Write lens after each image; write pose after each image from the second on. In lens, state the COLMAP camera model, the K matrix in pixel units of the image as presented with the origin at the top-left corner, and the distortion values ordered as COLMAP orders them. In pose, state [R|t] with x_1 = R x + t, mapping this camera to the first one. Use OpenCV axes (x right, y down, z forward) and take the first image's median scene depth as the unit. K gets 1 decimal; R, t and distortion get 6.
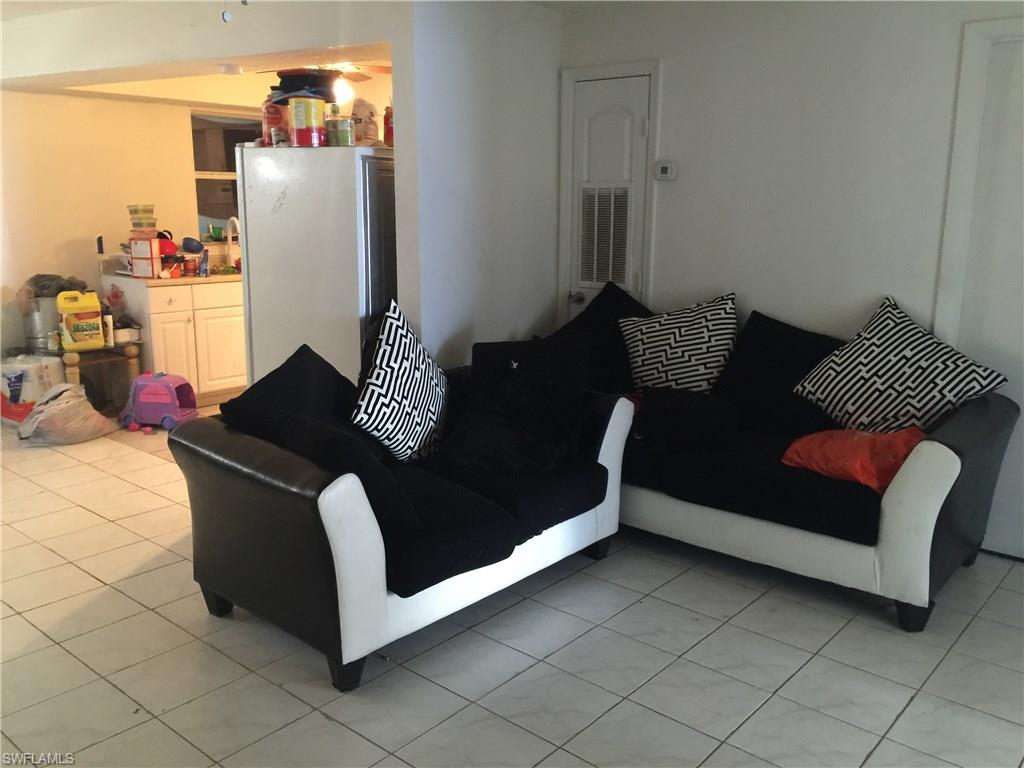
lens RADIAL K [[873.7, 0, 512.2], [0, 873.7, 380.1], [0, 0, 1]] dist [0.077294, -0.111613]
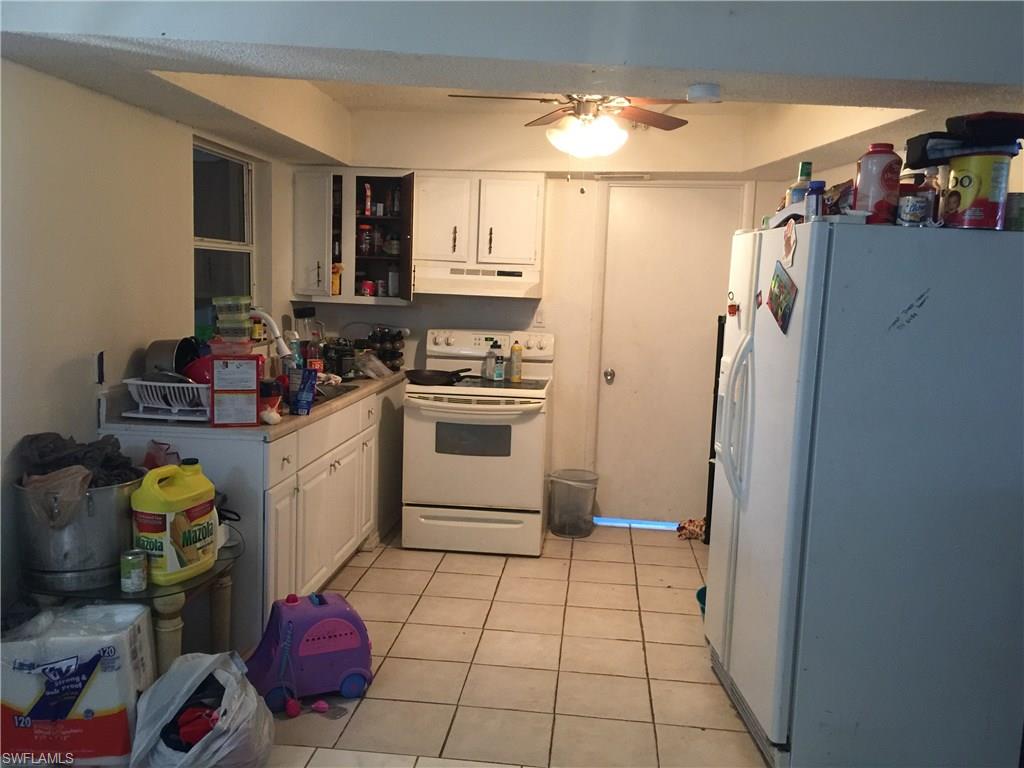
lens RADIAL K [[873.7, 0, 512.2], [0, 873.7, 380.1], [0, 0, 1]] dist [0.077294, -0.111613]
pose [[0.817487, -0.039857, 0.574567, -0.622368], [0.086528, 0.994779, -0.054104, -0.104650], [-0.569411, 0.093945, 0.816668, 0.470632]]
